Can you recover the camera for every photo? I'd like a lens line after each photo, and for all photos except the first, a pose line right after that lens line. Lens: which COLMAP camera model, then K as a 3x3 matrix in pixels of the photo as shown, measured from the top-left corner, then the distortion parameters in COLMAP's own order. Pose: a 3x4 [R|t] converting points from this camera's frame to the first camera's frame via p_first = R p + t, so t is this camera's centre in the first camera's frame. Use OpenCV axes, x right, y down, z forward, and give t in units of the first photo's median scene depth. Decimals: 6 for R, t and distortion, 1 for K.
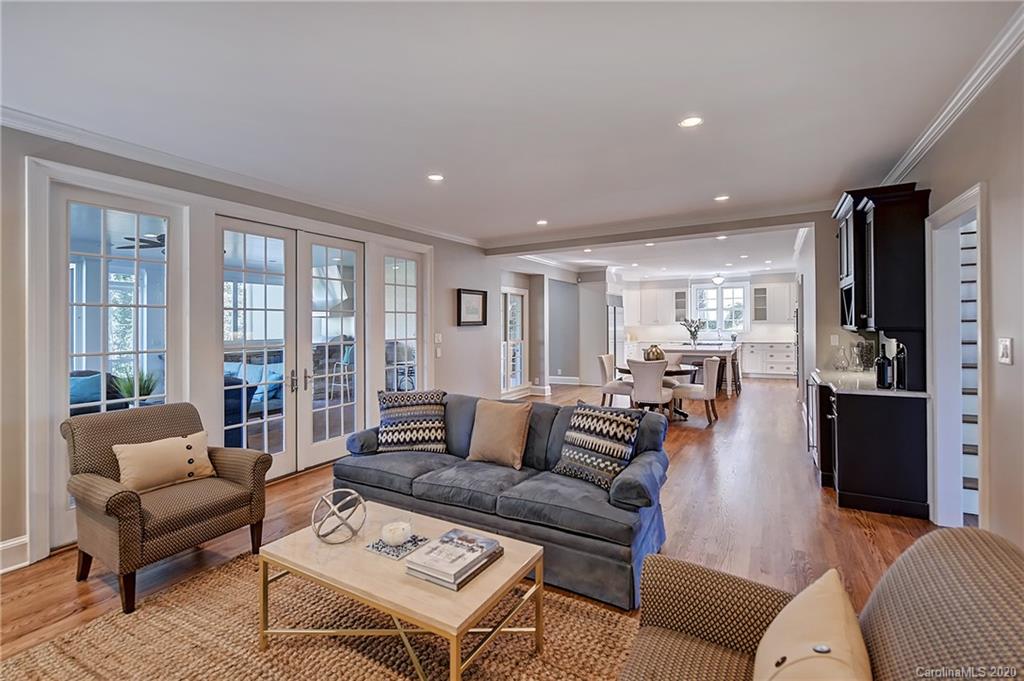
lens RADIAL K [[460.4, 0, 509.2], [0, 460.4, 324.6], [0, 0, 1]] dist [0.001665, -0.000001]
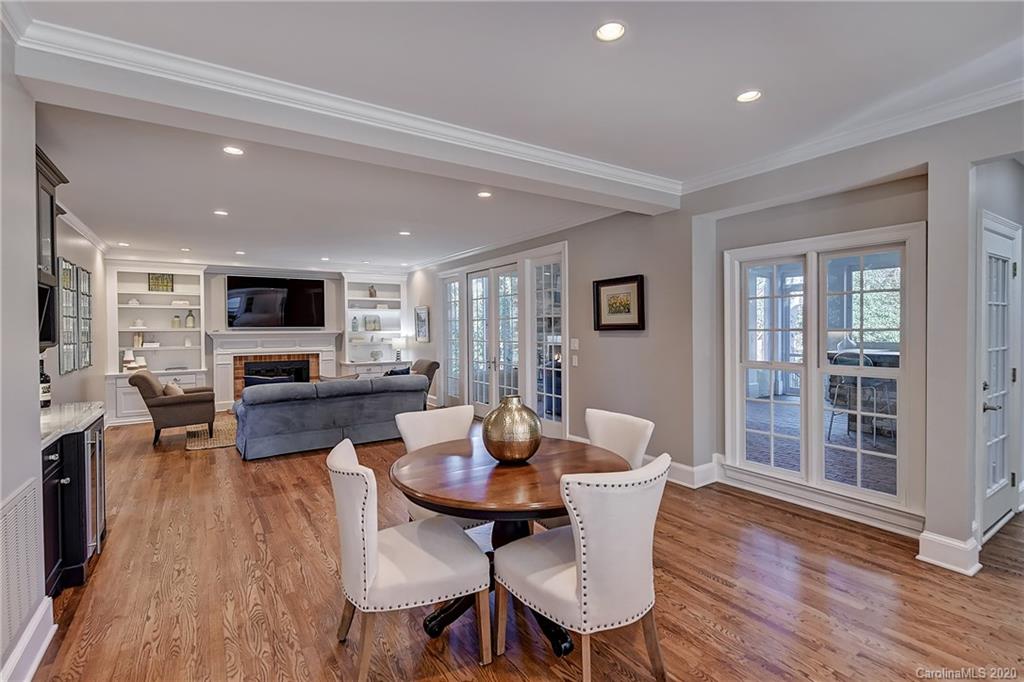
lens RADIAL K [[472.9, 0, 510.1], [0, 472.9, 334.4], [0, 0, 1]] dist [-0.000177, 0.000023]
pose [[-0.447068, 0.026597, -0.894105, 0.414485], [0.016974, 0.999630, 0.021249, -0.005999], [0.894339, -0.005677, -0.447354, 0.770142]]
